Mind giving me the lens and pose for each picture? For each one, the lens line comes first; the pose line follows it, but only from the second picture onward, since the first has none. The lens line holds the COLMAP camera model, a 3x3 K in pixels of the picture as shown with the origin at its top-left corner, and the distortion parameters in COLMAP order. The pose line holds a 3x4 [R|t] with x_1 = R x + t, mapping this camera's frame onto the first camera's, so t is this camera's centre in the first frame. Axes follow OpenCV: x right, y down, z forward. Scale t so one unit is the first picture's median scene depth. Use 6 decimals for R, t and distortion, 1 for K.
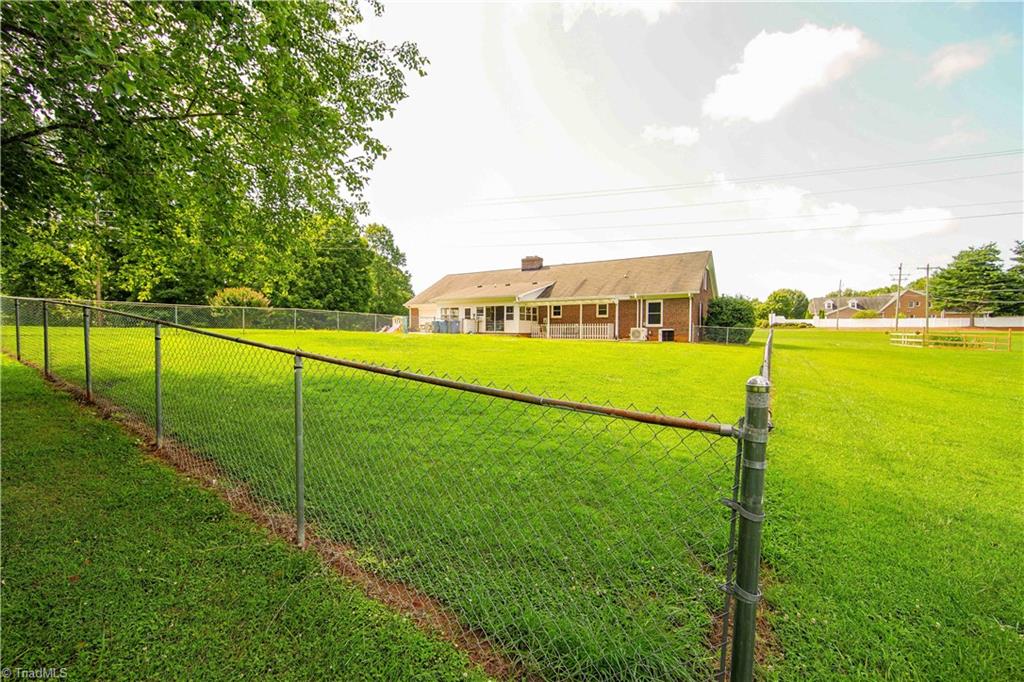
lens RADIAL K [[402.1, 0, 512.0], [0, 402.1, 341.0], [0, 0, 1]] dist [-0.001748, 0.000525]
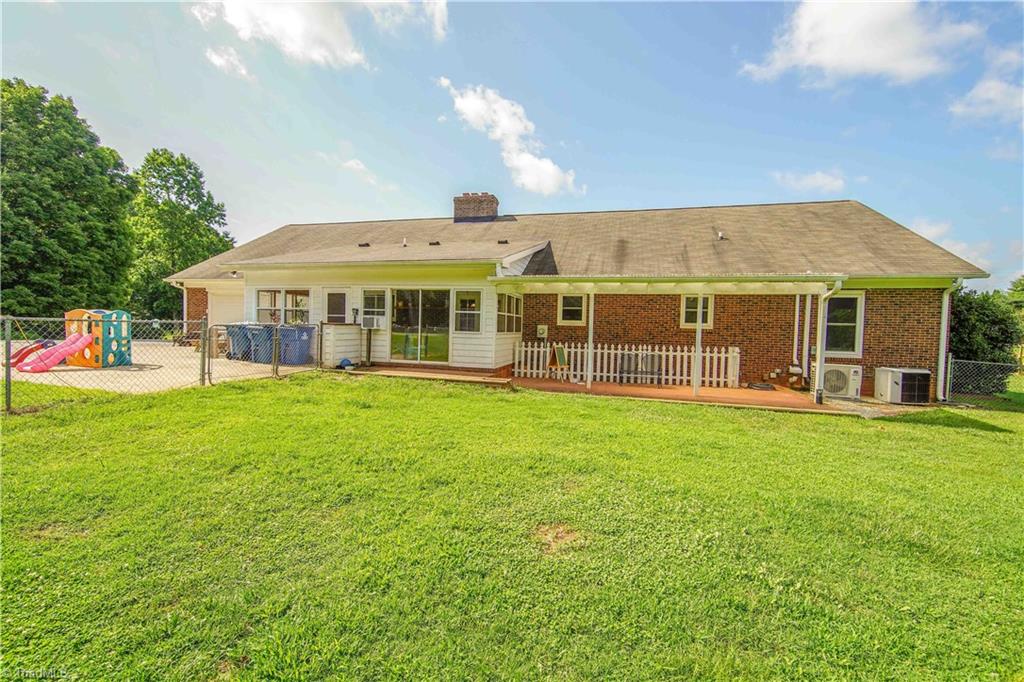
lens RADIAL K [[402.1, 0, 512.0], [0, 402.1, 341.0], [0, 0, 1]] dist [-0.001748, 0.000525]
pose [[0.949755, 0.005422, 0.312947, -0.073728], [-0.011773, 0.999761, 0.018409, -0.047351], [-0.312773, -0.021168, 0.949592, 0.613944]]
